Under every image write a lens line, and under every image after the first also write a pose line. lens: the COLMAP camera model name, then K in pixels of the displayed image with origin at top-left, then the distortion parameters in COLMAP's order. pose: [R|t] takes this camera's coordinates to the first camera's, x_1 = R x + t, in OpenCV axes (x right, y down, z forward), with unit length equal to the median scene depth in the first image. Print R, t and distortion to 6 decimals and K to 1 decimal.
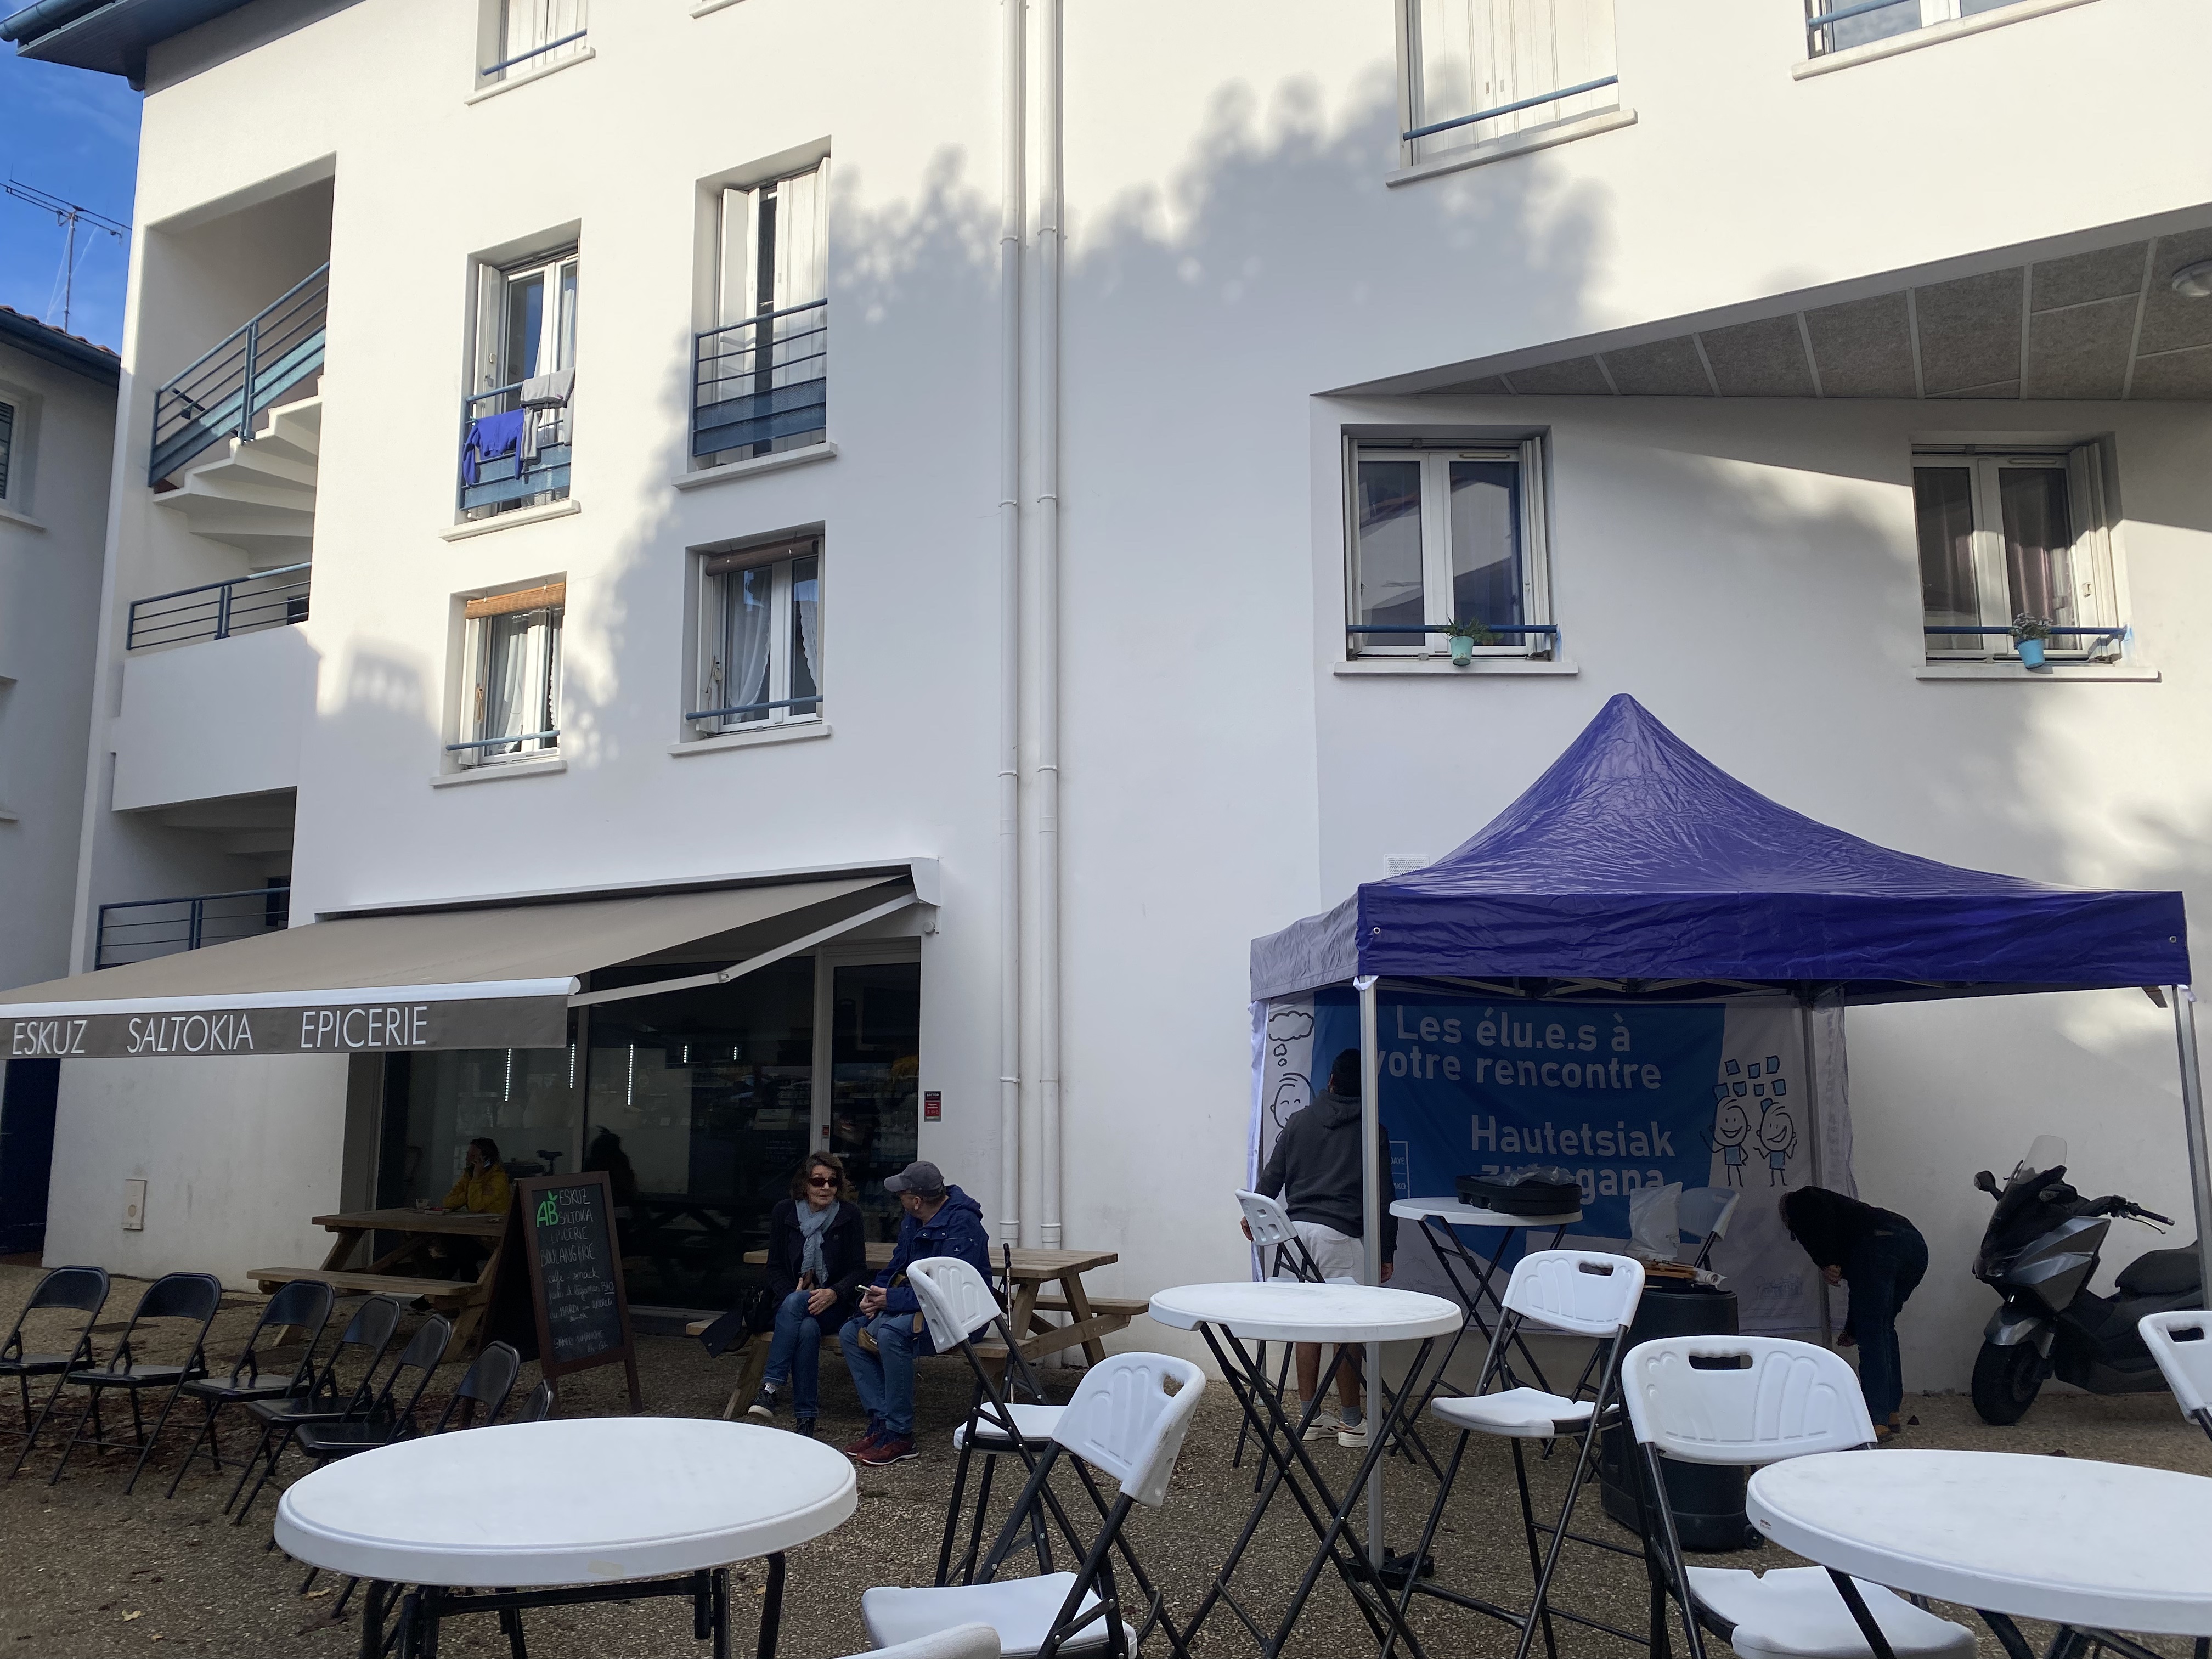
lens RADIAL K [[1680.8, 0, 1124.4], [0, 1680.8, 831.3], [0, 0, 1]] dist [0.021284, -0.008941]
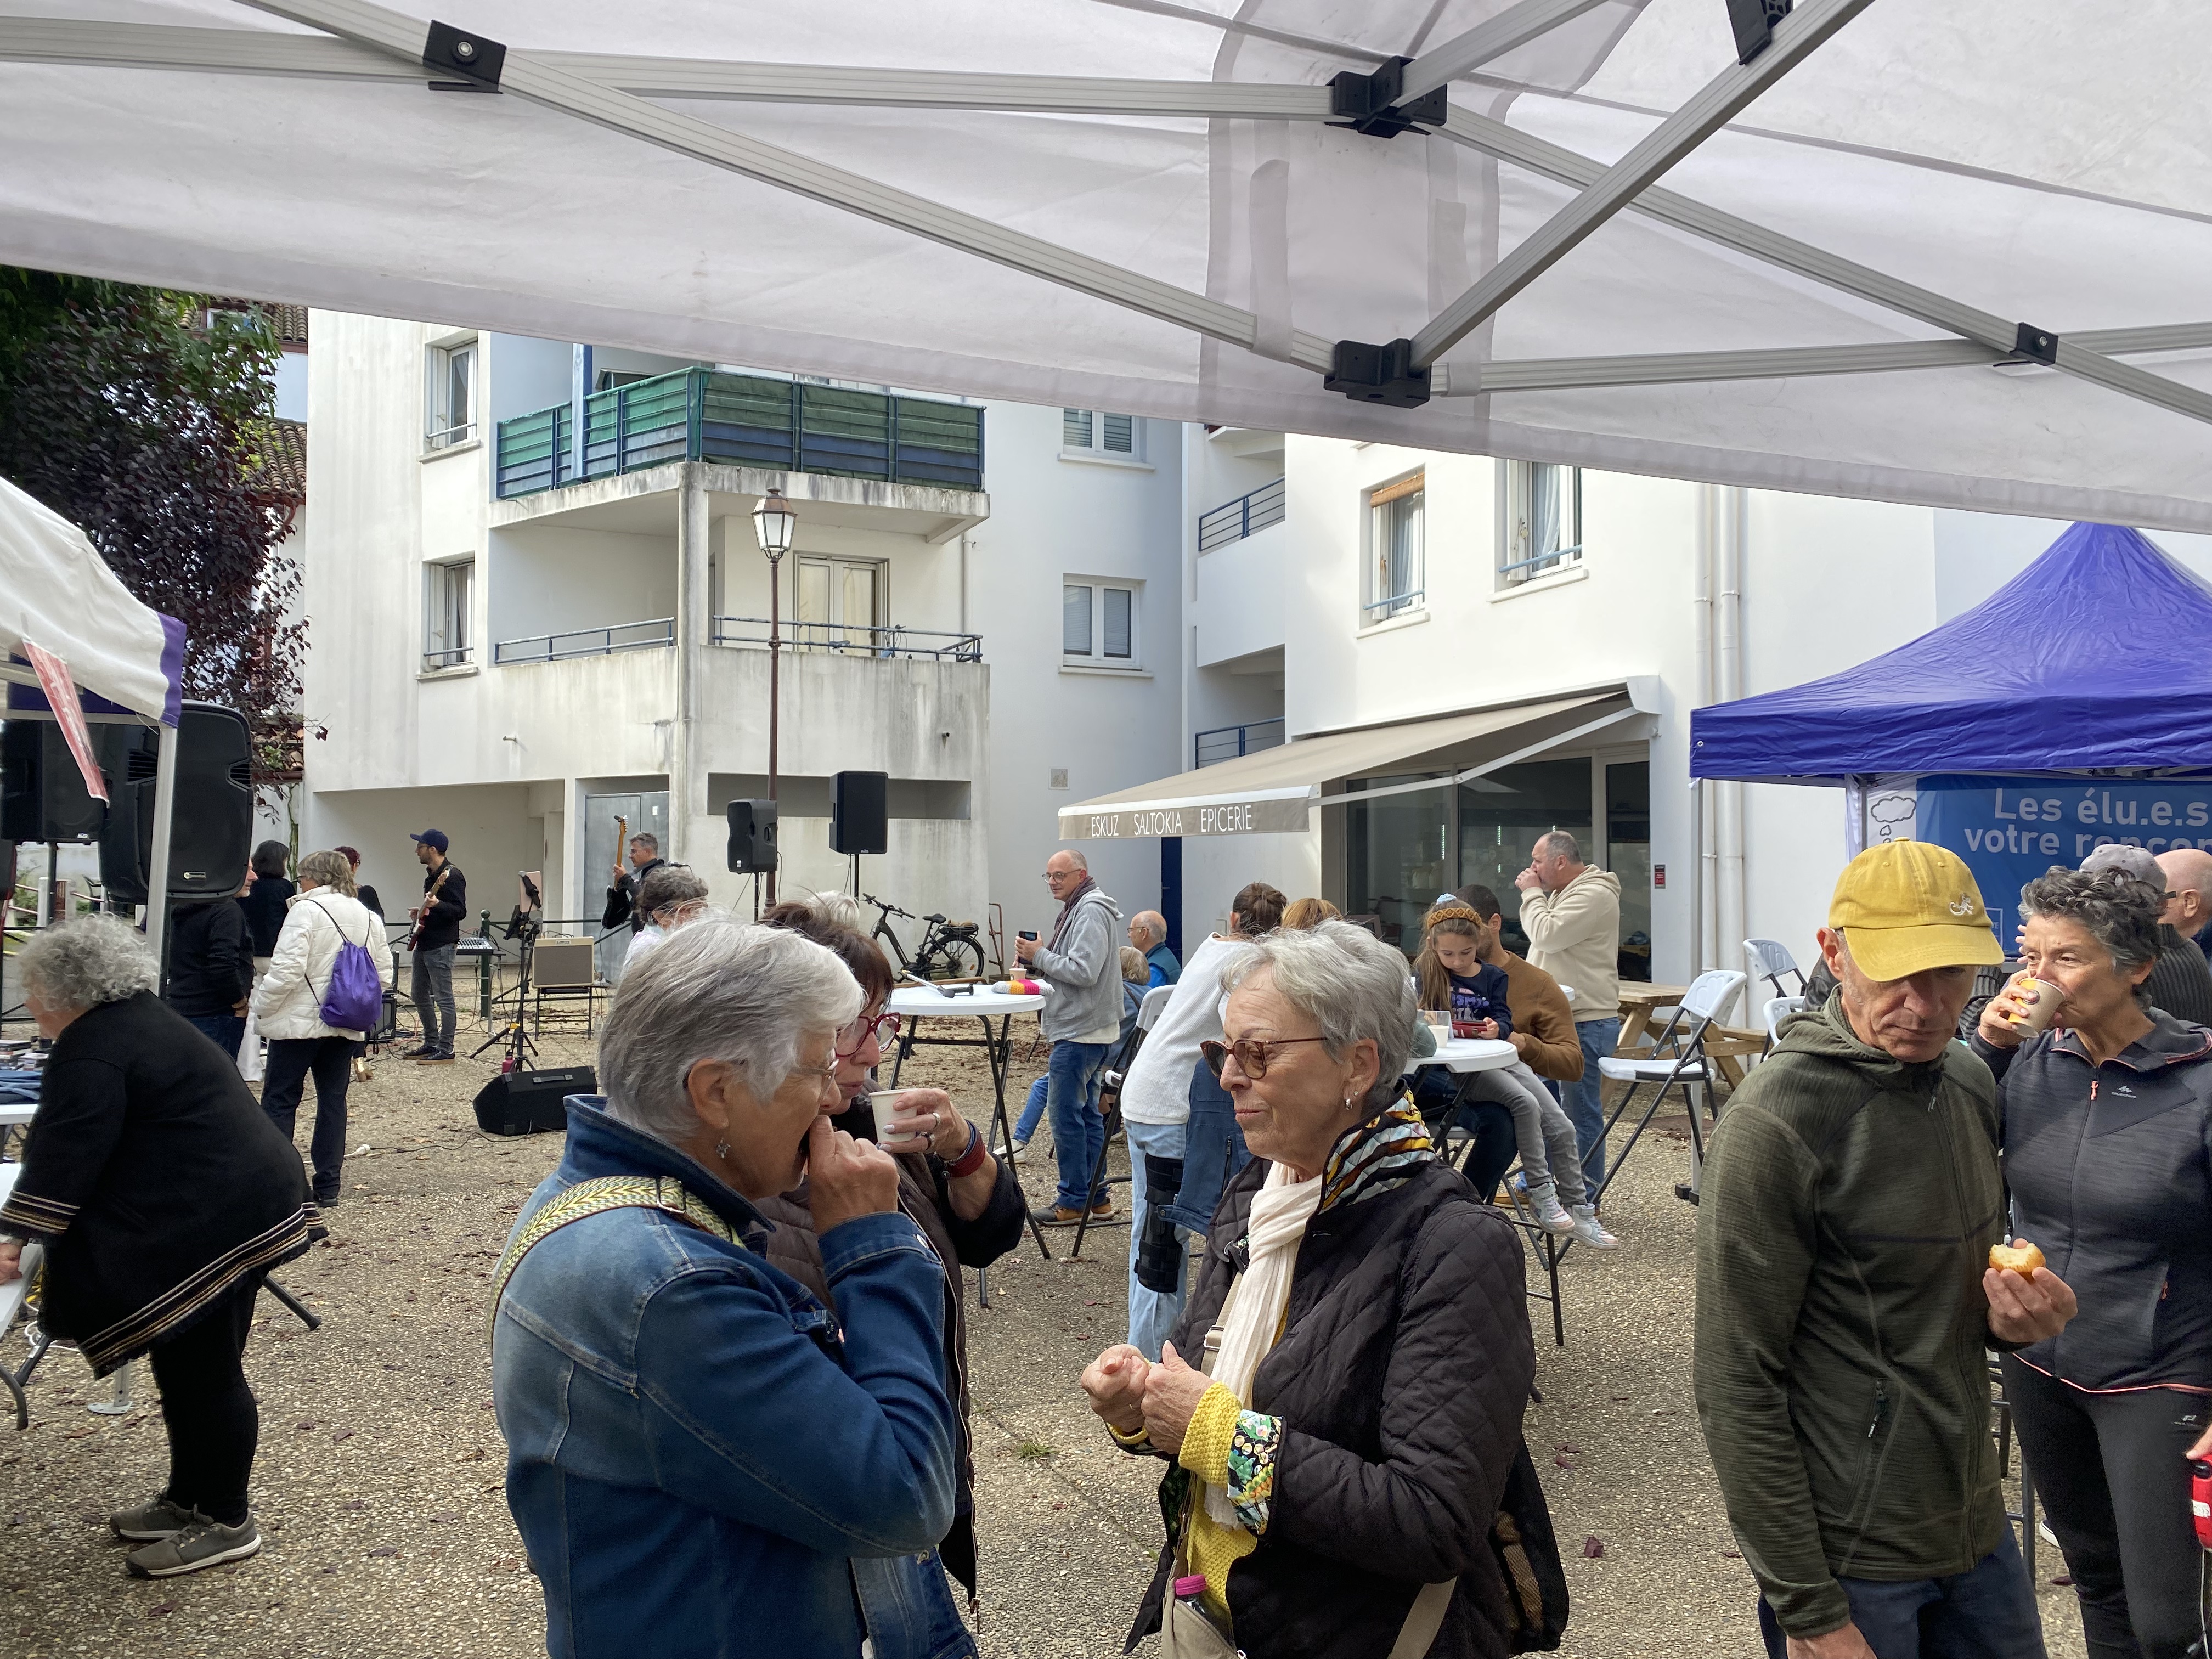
lens RADIAL K [[1680.8, 0, 1180.5], [0, 1680.8, 816.0], [0, 0, 1]] dist [0.021284, -0.008941]
pose [[0.782186, -0.013366, -0.622902, 0.434942], [0.089080, 0.991898, 0.090575, -0.027538], [0.616644, -0.126335, 0.777039, -0.202676]]
